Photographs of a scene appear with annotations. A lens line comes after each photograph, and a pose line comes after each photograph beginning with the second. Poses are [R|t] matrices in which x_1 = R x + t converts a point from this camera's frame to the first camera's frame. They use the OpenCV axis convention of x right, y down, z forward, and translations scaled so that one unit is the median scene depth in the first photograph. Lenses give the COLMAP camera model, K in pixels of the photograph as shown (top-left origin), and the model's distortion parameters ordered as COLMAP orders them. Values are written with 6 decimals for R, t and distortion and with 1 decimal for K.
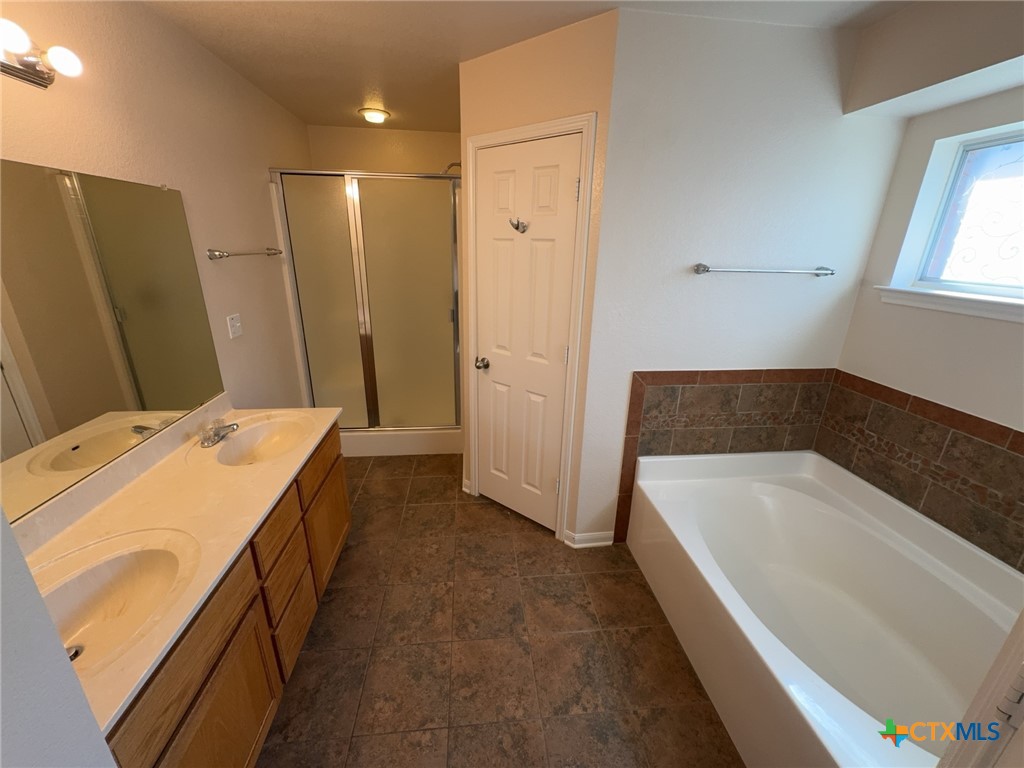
lens RADIAL K [[410.2, 0, 510.6], [0, 410.2, 384.7], [0, 0, 1]] dist [-0.000723, -0.000262]
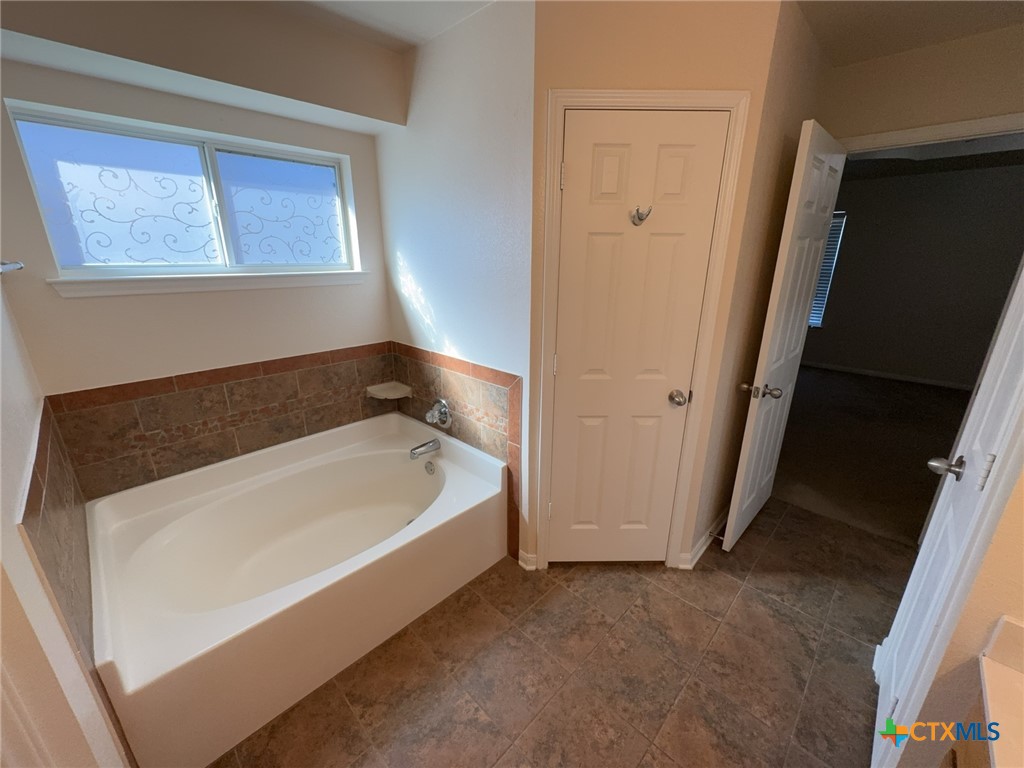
lens RADIAL K [[410.2, 0, 510.6], [0, 410.2, 384.7], [0, 0, 1]] dist [-0.000723, -0.000262]
pose [[-0.637819, -0.257885, 0.725729, -0.347738], [0.234645, 0.832418, 0.502018, -0.297583], [-0.733572, 0.490486, -0.470421, 0.937497]]
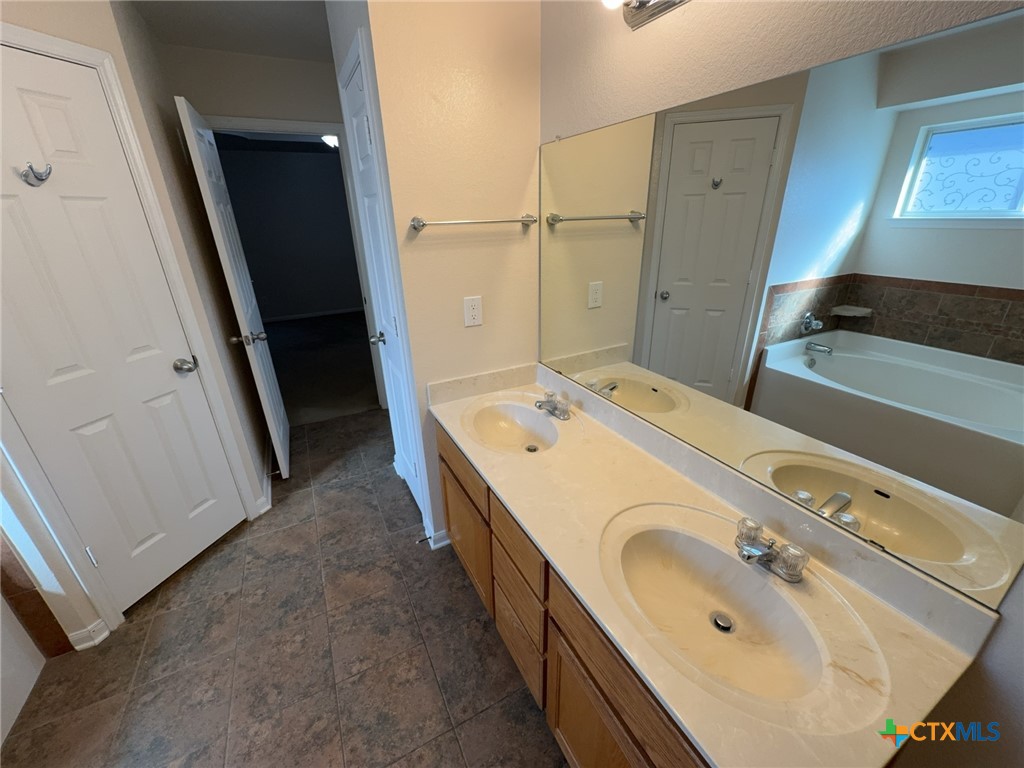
lens RADIAL K [[410.2, 0, 510.6], [0, 410.2, 384.7], [0, 0, 1]] dist [-0.000723, -0.000262]
pose [[-0.929492, 0.143001, -0.339992, -0.278950], [-0.116509, 0.760756, 0.638495, -0.383208], [0.349956, 0.633088, -0.690456, 1.217698]]
